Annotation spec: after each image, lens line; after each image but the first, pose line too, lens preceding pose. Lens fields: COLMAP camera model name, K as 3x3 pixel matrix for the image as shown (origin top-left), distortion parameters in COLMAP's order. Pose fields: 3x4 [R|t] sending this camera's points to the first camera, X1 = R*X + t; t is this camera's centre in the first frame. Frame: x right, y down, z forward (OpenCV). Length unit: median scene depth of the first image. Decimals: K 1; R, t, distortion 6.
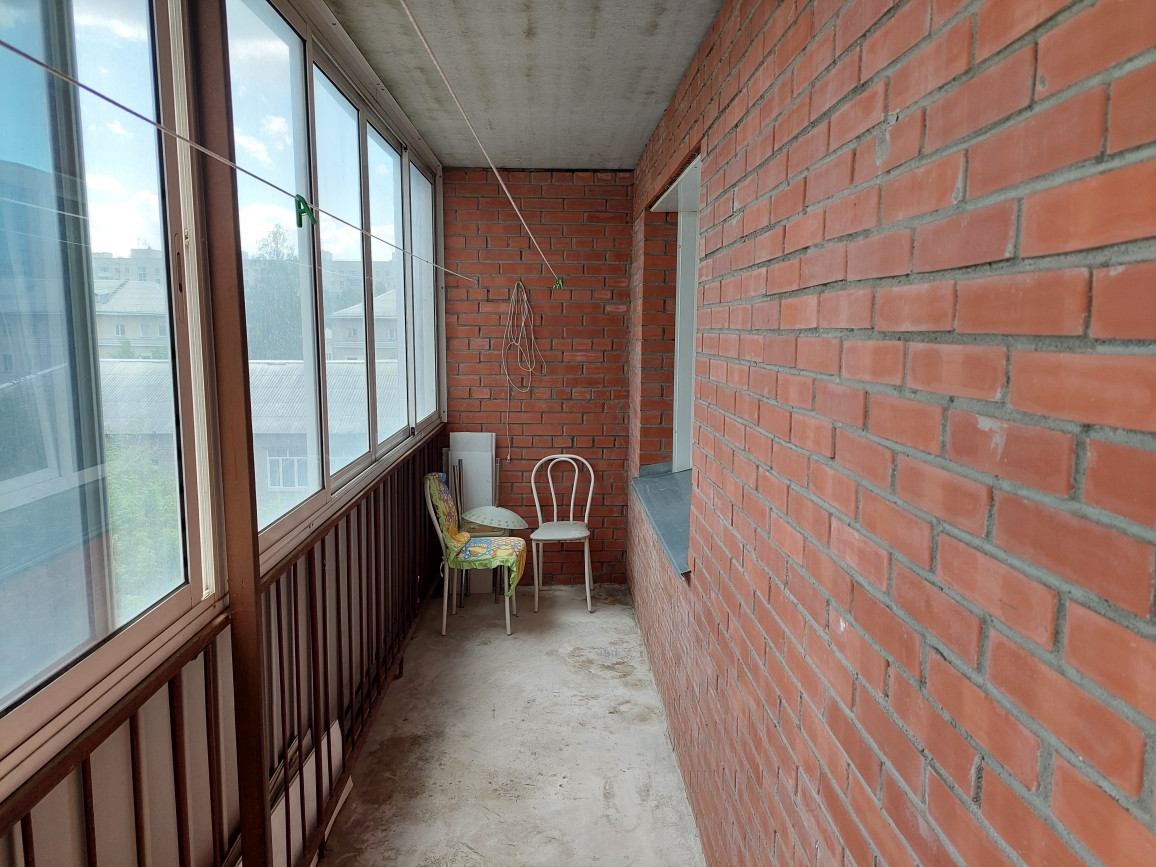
lens RADIAL K [[829.8, 0, 580.5], [0, 829.8, 417.9], [0, 0, 1]] dist [0.049533, -0.035274]
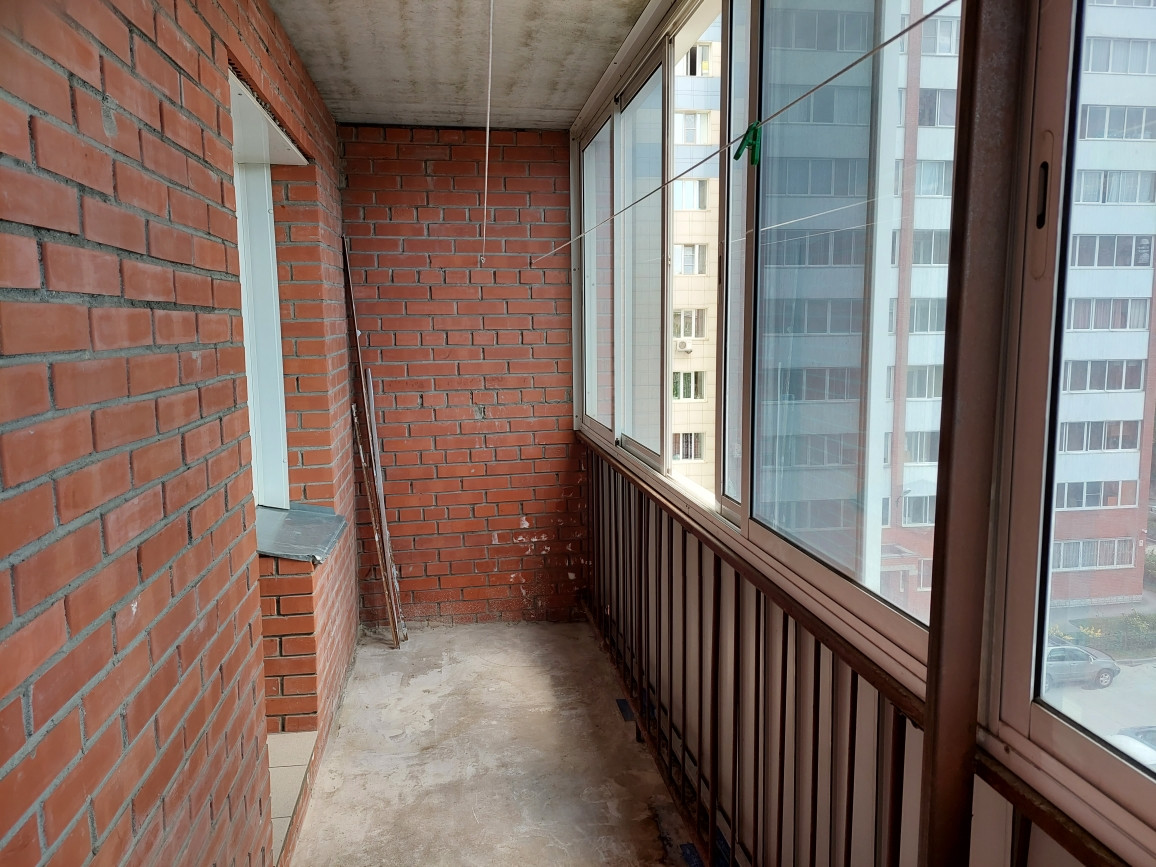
lens RADIAL K [[829.8, 0, 580.5], [0, 829.8, 417.9], [0, 0, 1]] dist [0.049533, -0.035274]
pose [[-0.991976, 0.018735, -0.125027, -0.082914], [-0.009307, 0.975452, 0.220015, -0.196282], [0.126080, 0.219413, -0.967451, 2.131658]]
